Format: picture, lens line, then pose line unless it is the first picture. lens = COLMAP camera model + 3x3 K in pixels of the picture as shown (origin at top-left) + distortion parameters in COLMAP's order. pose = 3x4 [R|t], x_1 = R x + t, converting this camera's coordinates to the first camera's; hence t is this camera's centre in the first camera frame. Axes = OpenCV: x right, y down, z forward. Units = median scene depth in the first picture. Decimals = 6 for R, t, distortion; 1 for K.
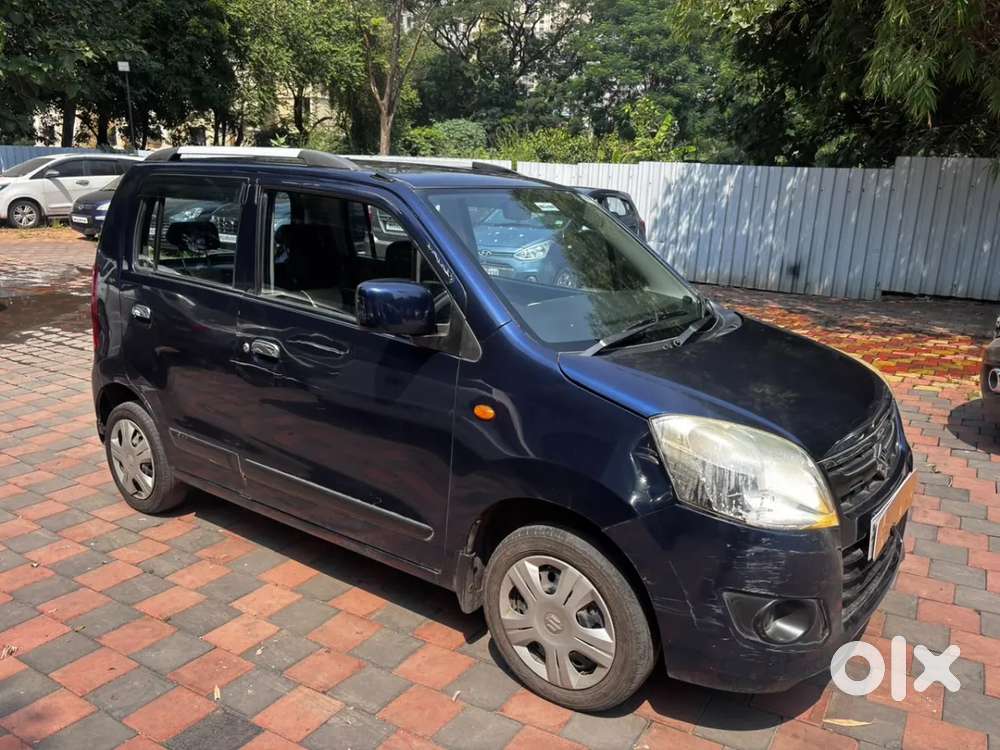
lens RADIAL K [[757.0, 0, 491.7], [0, 757.0, 381.2], [0, 0, 1]] dist [0.014304, 0.003479]
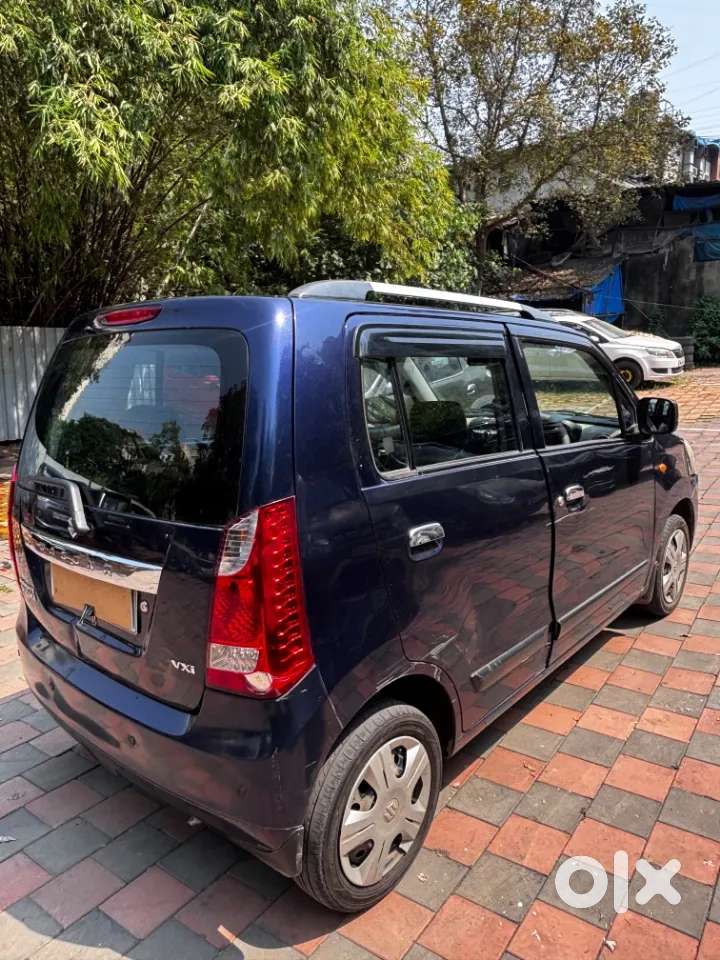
lens RADIAL K [[667.9, 0, 360.0], [0, 667.9, 480.0], [0, 0, 1]] dist [0.010243, -0.006455]
pose [[0.061955, -0.198362, 0.978169, -1.170531], [0.267991, 0.947368, 0.175142, -0.289575], [-0.961427, 0.251290, 0.111854, 1.145406]]
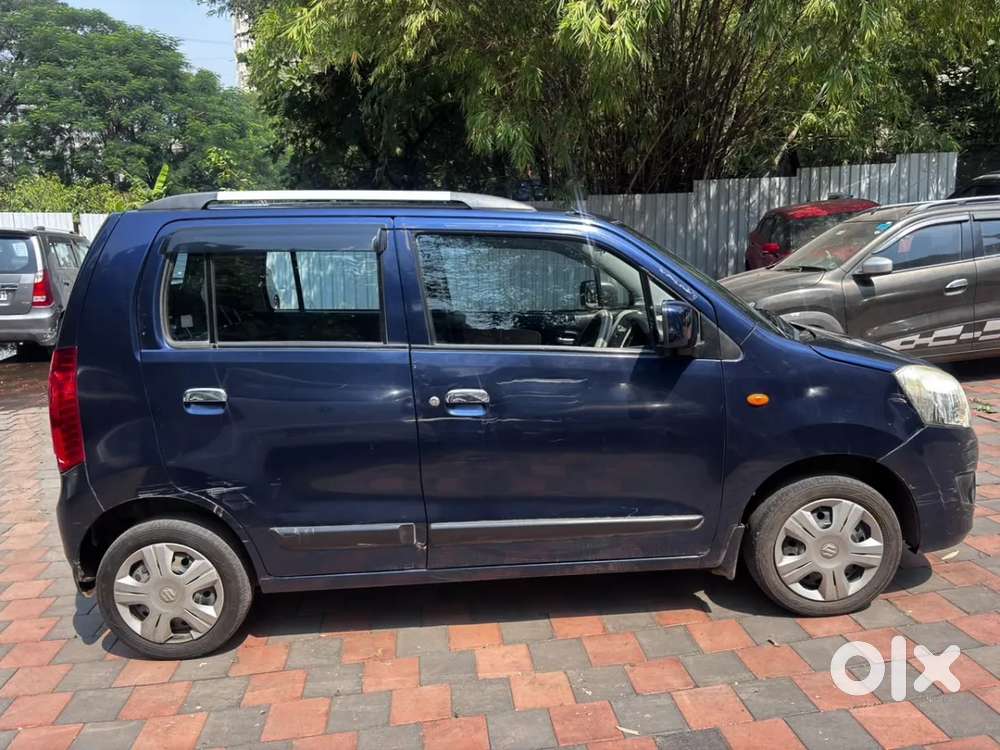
lens RADIAL K [[755.8, 0, 495.6], [0, 755.8, 381.7], [0, 0, 1]] dist [0.041940, -0.056104]
pose [[0.779694, -0.160819, 0.605157, -0.821035], [0.197711, 0.980243, 0.005762, -0.058570], [-0.594128, 0.115154, 0.796085, 0.214443]]
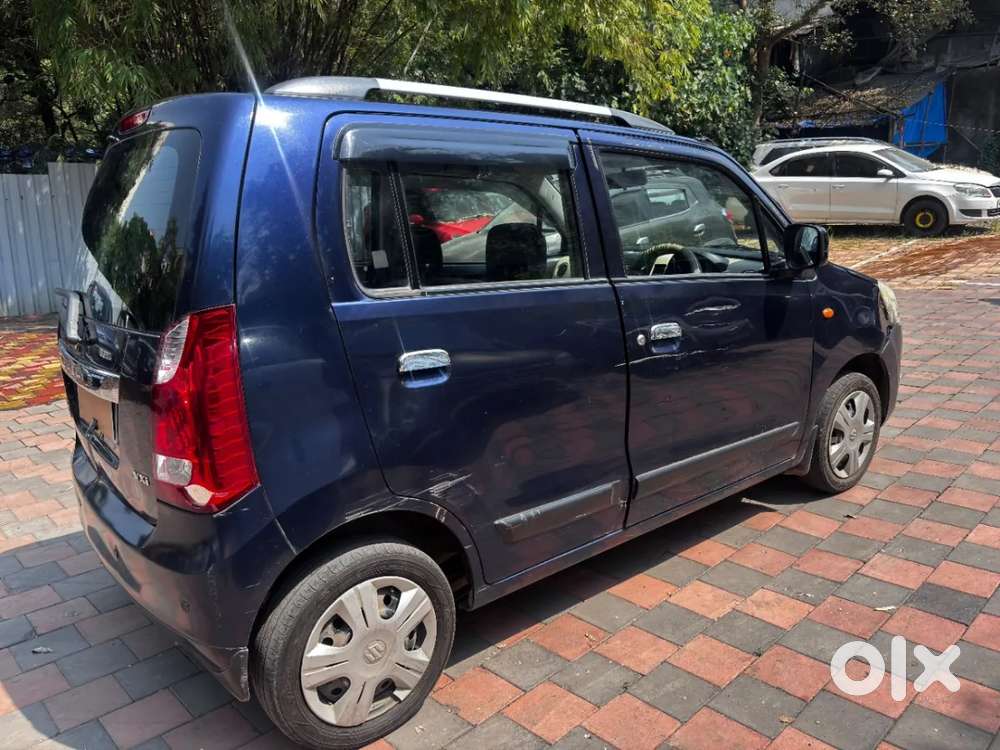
lens RADIAL K [[755.8, 0, 495.6], [0, 755.8, 381.7], [0, 0, 1]] dist [0.041940, -0.056104]
pose [[0.237177, -0.241120, 0.941068, -1.162459], [0.263742, 0.948307, 0.176504, -0.191274], [-0.934980, 0.206336, 0.288510, 0.918879]]
